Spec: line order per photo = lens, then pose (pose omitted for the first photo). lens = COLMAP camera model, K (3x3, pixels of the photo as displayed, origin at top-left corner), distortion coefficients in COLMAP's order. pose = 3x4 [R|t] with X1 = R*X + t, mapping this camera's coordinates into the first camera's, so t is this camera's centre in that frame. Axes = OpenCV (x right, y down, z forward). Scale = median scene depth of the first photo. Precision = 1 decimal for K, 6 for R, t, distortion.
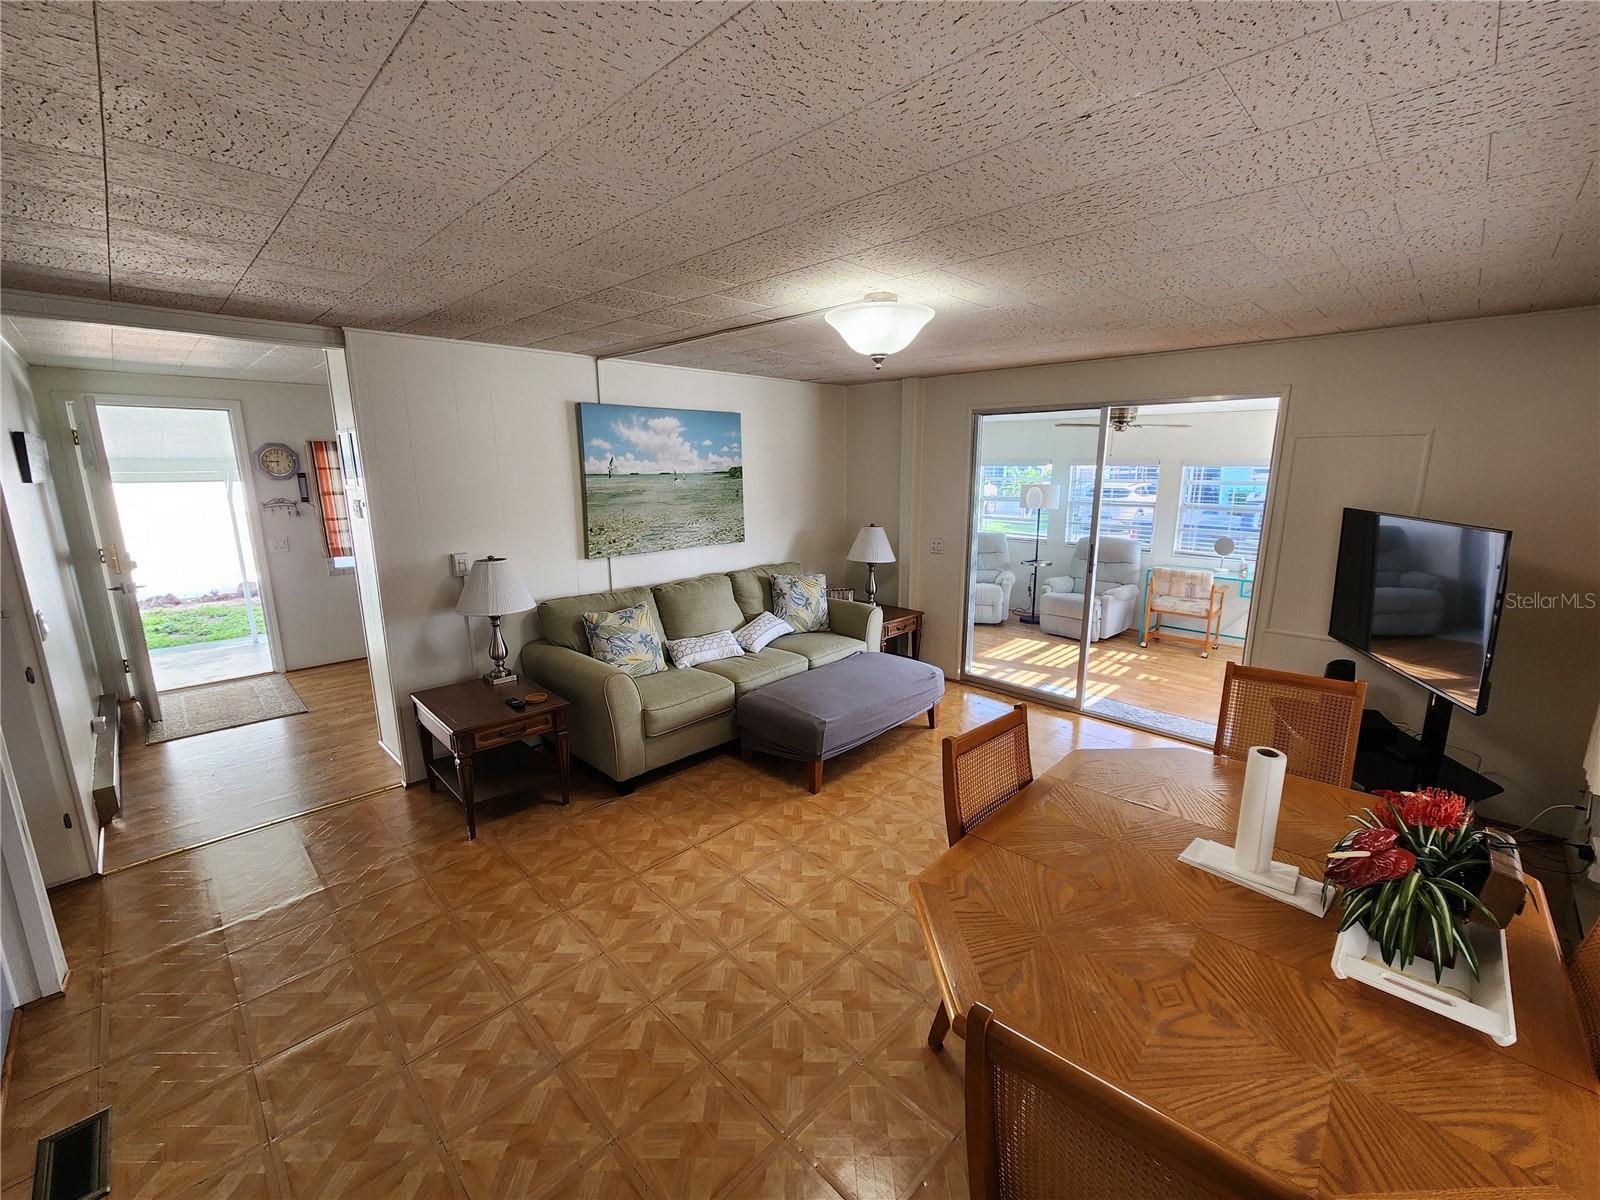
lens RADIAL K [[653.1, 0, 800.0], [0, 653.1, 600.0], [0, 0, 1]] dist [0.000962, 0.000159]
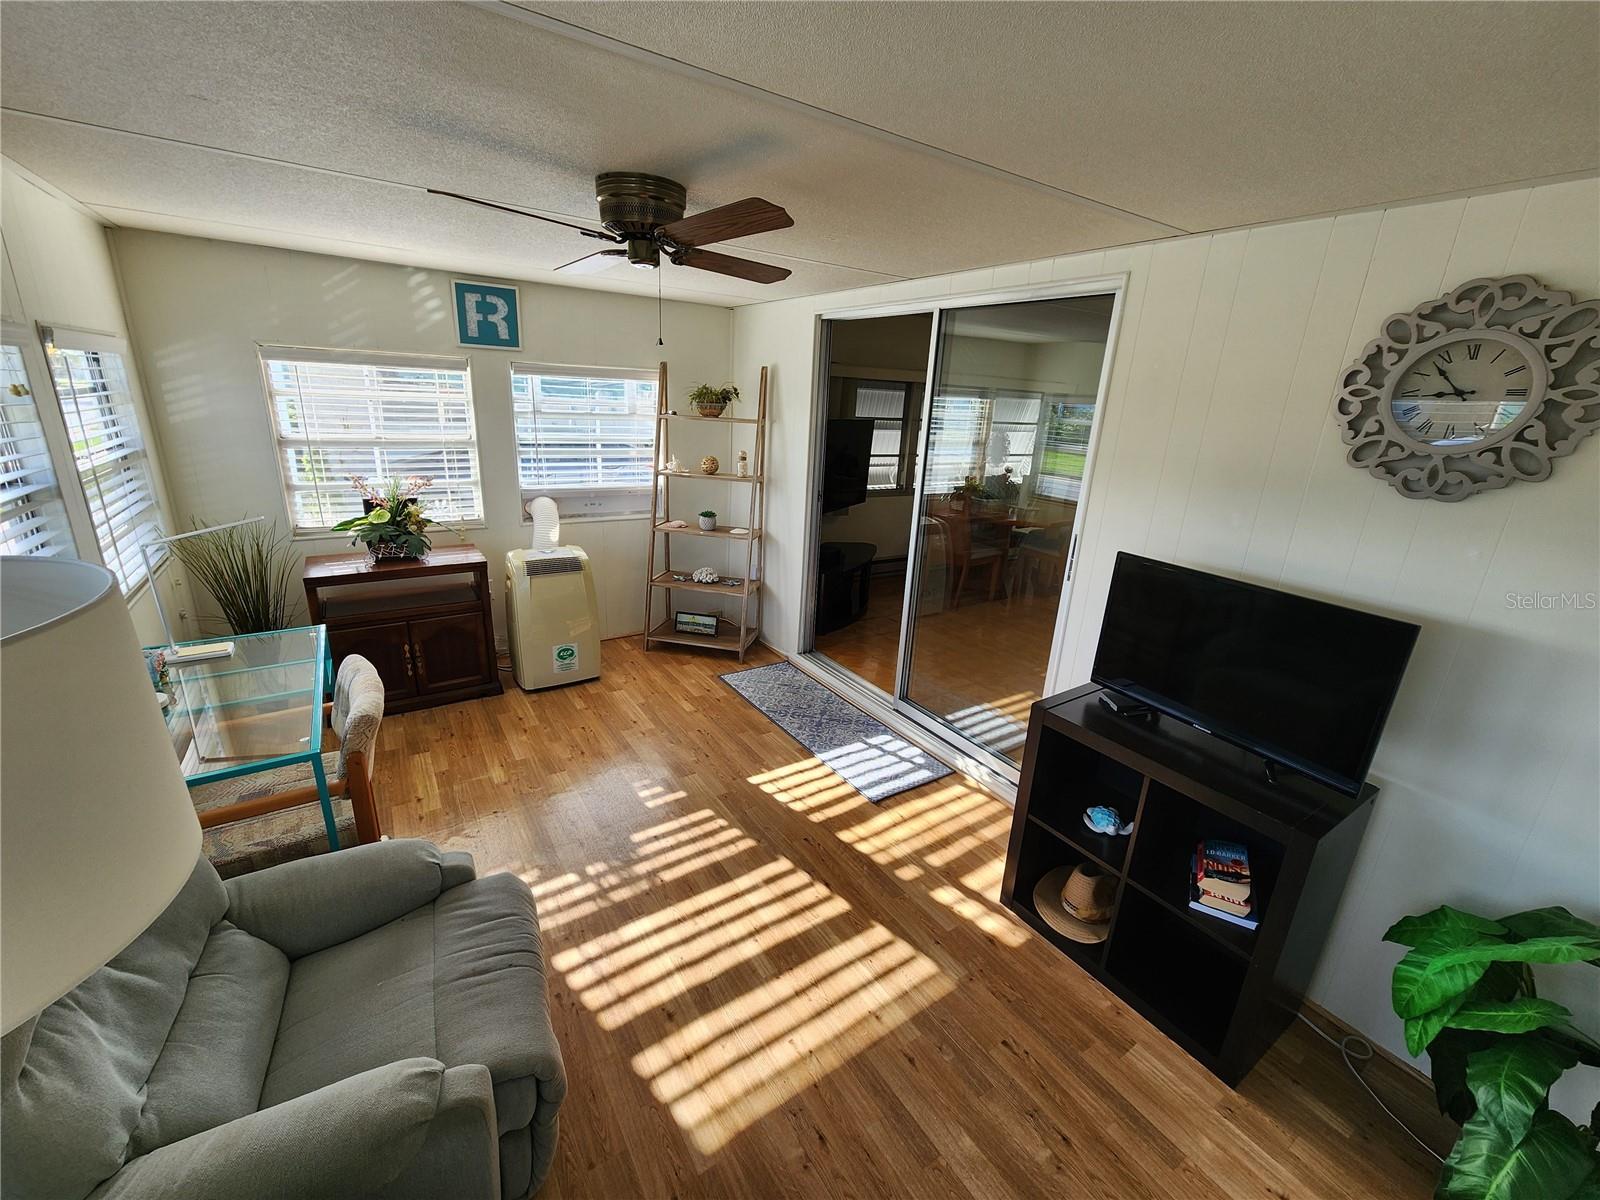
lens RADIAL K [[653.1, 0, 800.0], [0, 653.1, 600.0], [0, 0, 1]] dist [0.000962, 0.000159]
pose [[-0.977956, -0.099003, 0.183851, 0.310407], [0.002606, 0.874604, 0.484830, -0.243357], [-0.208796, 0.474622, -0.855066, 1.220992]]
